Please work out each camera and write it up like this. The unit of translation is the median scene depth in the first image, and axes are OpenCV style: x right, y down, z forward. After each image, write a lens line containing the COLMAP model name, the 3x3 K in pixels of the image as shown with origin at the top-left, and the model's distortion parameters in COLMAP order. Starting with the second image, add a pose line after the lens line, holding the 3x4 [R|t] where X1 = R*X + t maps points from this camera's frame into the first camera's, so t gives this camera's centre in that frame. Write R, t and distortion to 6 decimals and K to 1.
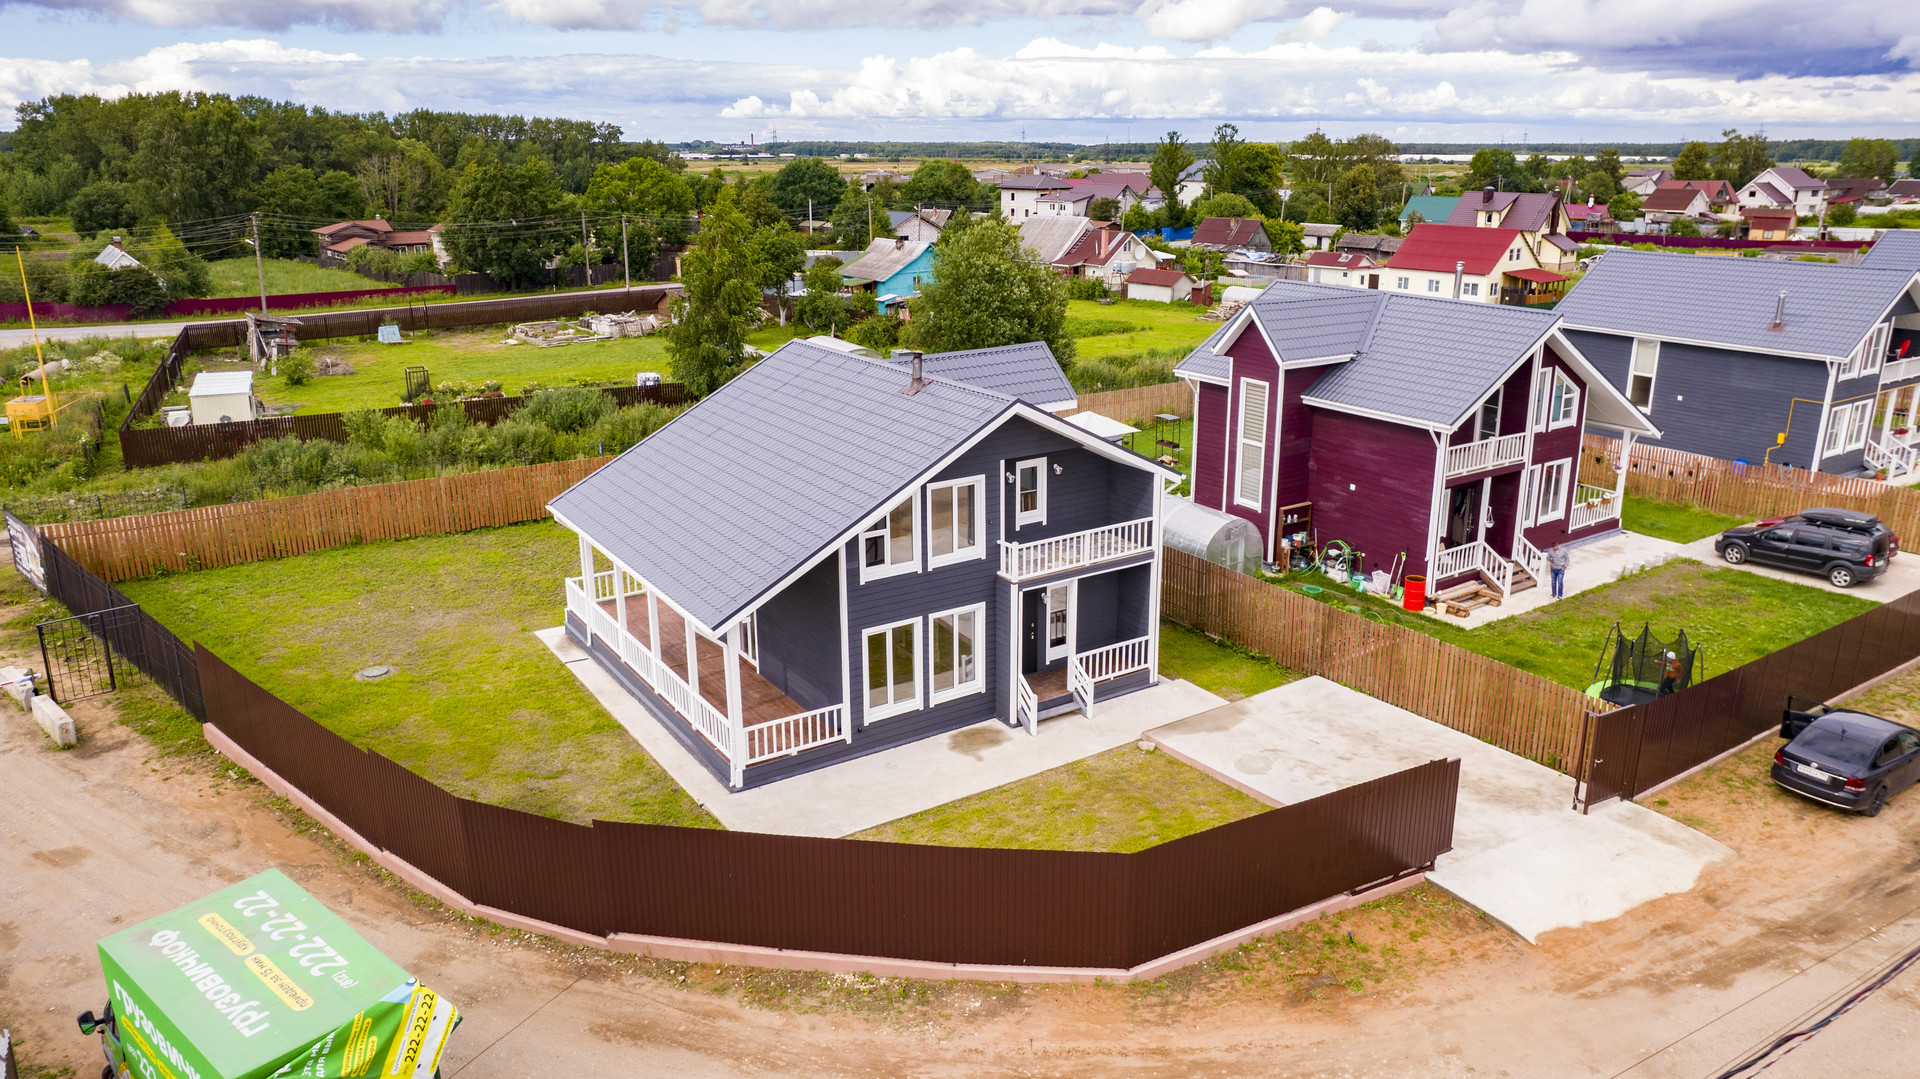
lens RADIAL K [[1295.7, 0, 985.2], [0, 1295.7, 505.0], [0, 0, 1]] dist [-0.013107, 0.000746]
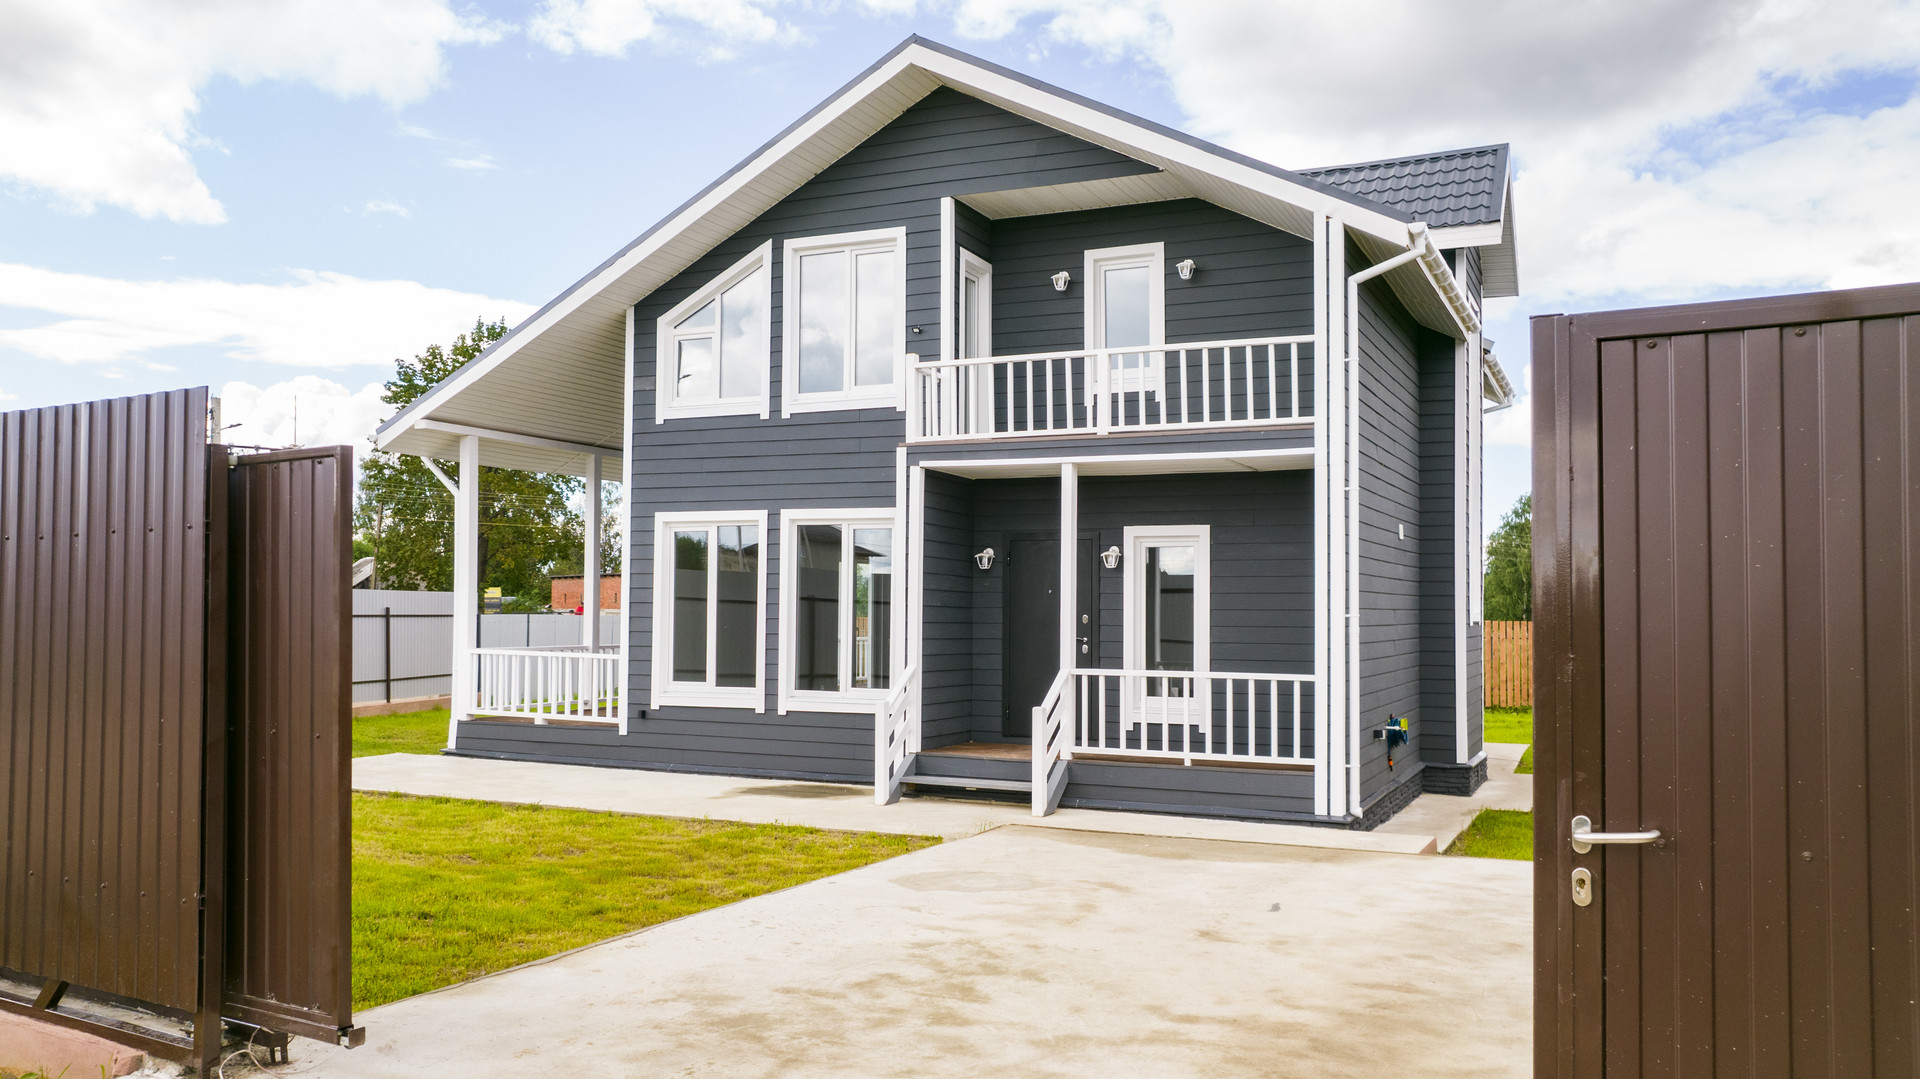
lens RADIAL K [[1478.6, 0, 986.2], [0, 1478.6, 564.8], [0, 0, 1]] dist [-0.008320, 0.000028]
pose [[0.519354, -0.026205, -0.854157, 0.472164], [-0.240317, 0.954714, -0.175410, 0.181622], [0.820072, 0.296369, 0.489537, 0.778660]]
